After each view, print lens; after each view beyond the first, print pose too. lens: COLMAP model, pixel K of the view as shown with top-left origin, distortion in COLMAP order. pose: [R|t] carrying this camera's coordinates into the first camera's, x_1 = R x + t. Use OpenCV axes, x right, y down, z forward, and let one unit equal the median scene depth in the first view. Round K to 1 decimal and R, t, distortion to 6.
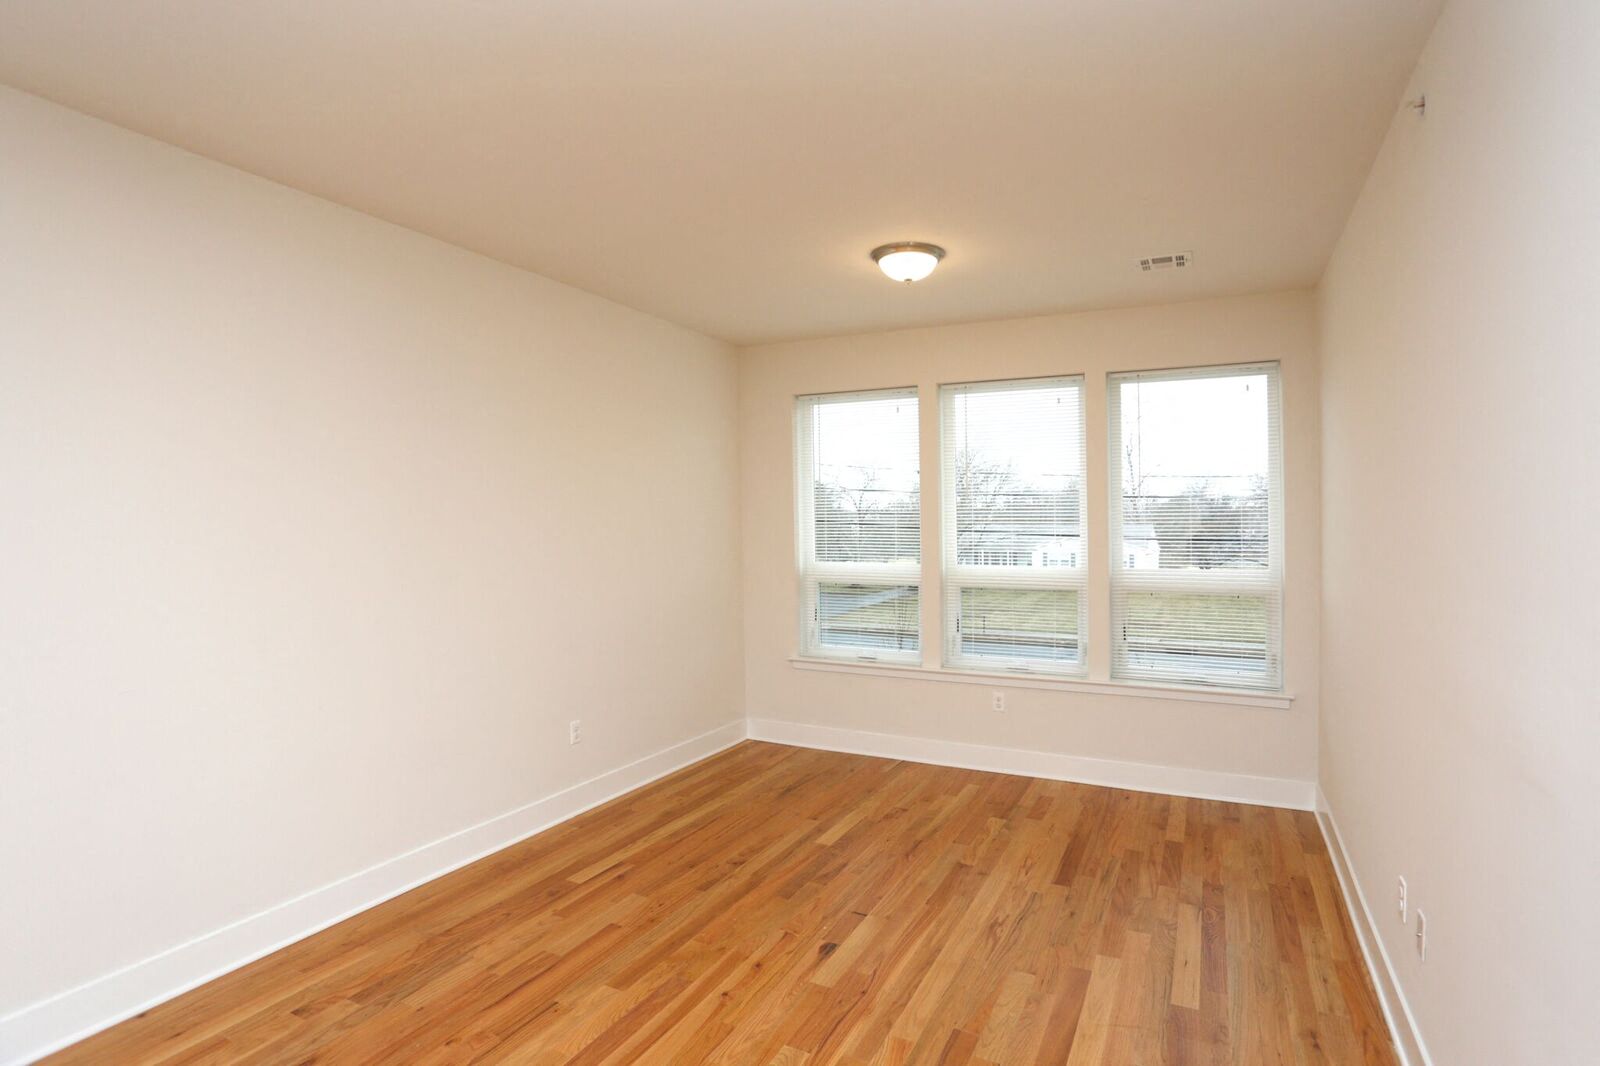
lens RADIAL K [[777.9, 0, 808.9], [0, 777.9, 528.1], [0, 0, 1]] dist [-0.018516, 0.000702]
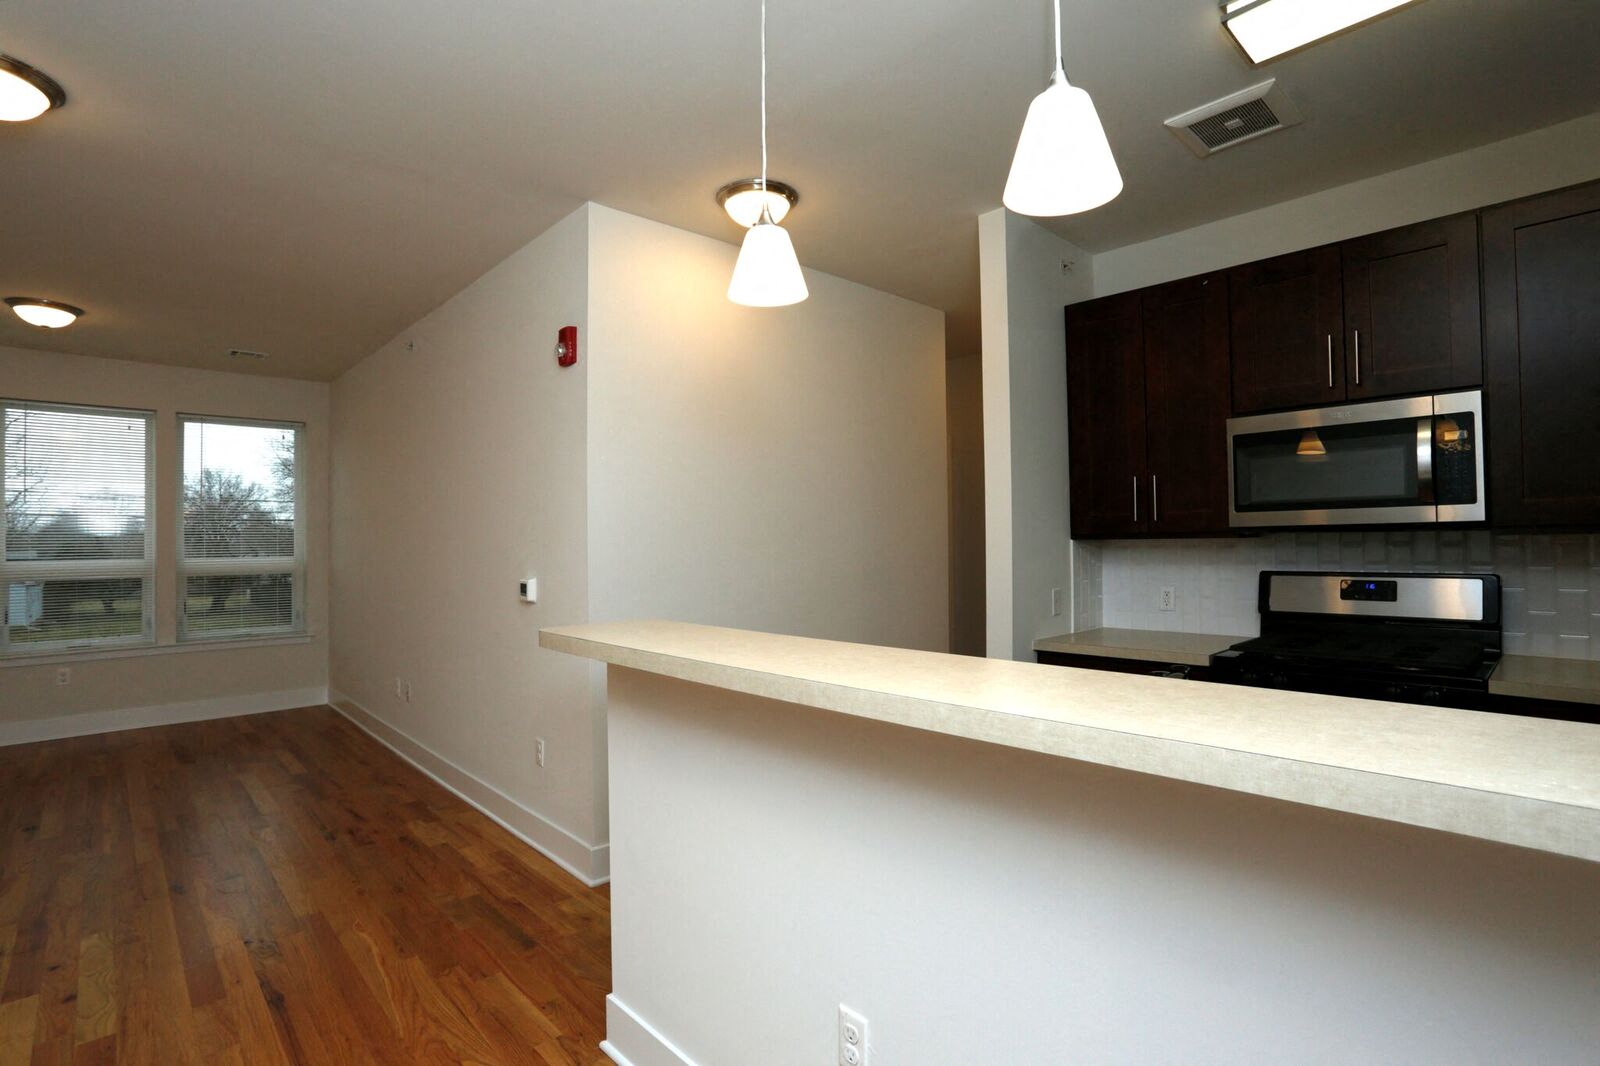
lens RADIAL K [[777.9, 0, 791.9], [0, 777.9, 528.6], [0, 0, 1]] dist [-0.018516, 0.000702]
pose [[0.341390, 0.020688, 0.939694, -0.493343], [0.008775, 0.999644, -0.025196, 0.041252], [-0.939881, 0.016847, 0.341087, -0.444414]]
